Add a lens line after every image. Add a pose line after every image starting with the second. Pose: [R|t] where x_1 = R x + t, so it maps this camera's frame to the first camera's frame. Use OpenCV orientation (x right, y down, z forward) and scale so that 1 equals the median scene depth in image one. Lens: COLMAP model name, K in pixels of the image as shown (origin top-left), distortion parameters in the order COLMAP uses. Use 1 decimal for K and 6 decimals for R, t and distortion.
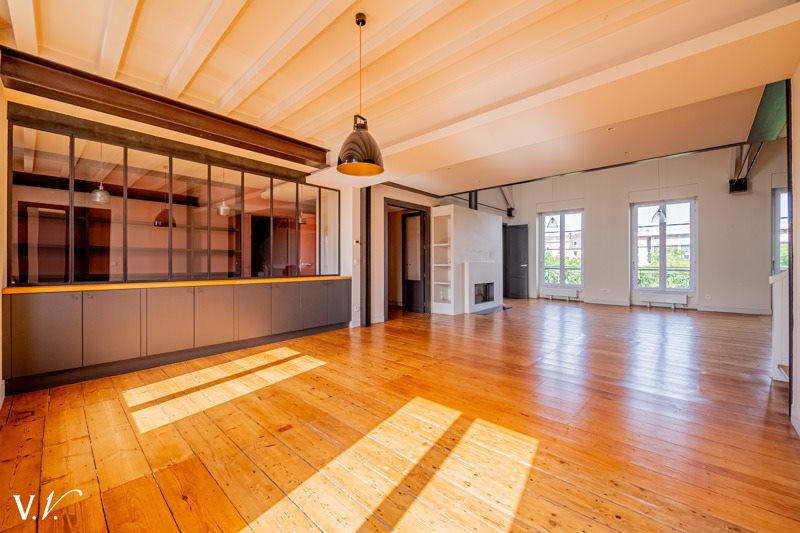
lens RADIAL K [[322.2, 0, 400.0], [0, 322.2, 266.5], [0, 0, 1]] dist [-0.000845, -0.000091]
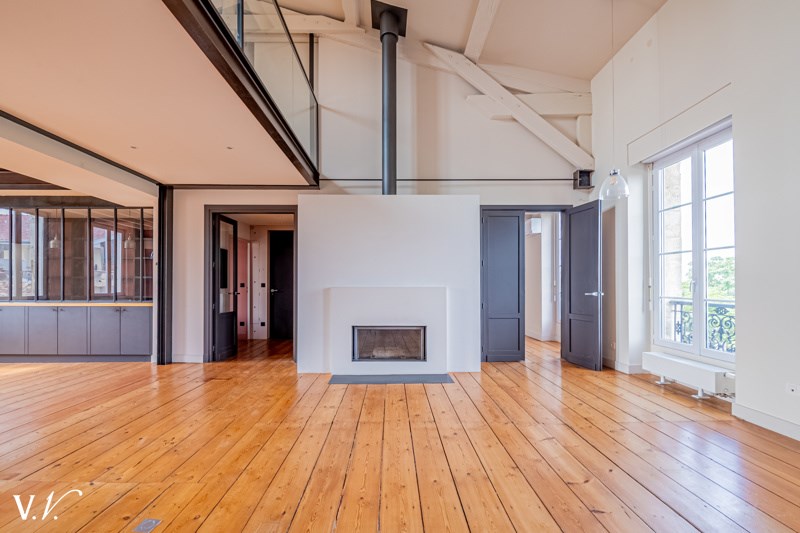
lens RADIAL K [[336.6, 0, 385.2], [0, 336.6, 284.6], [0, 0, 1]] dist [-0.002196, -0.000151]
pose [[0.673432, 0.006360, -0.739221, 0.846108], [-0.007350, 0.999971, 0.001908, -0.024601], [0.739212, 0.004149, 0.673460, 0.758426]]
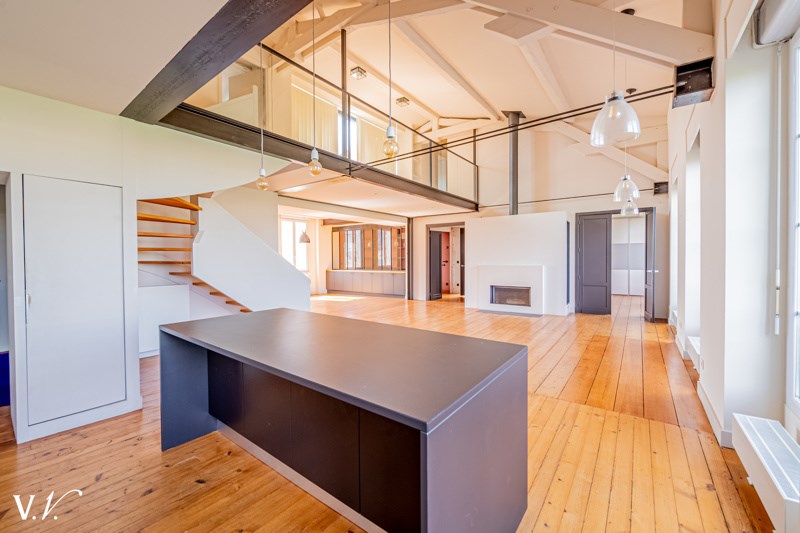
lens RADIAL K [[322.2, 0, 400.0], [0, 322.2, 266.5], [0, 0, 1]] dist [-0.000845, -0.000091]
pose [[0.119281, 0.033271, -0.992303, 1.549586], [0.003492, 0.999418, 0.033930, -0.059038], [0.992854, -0.007512, 0.119096, 0.658947]]
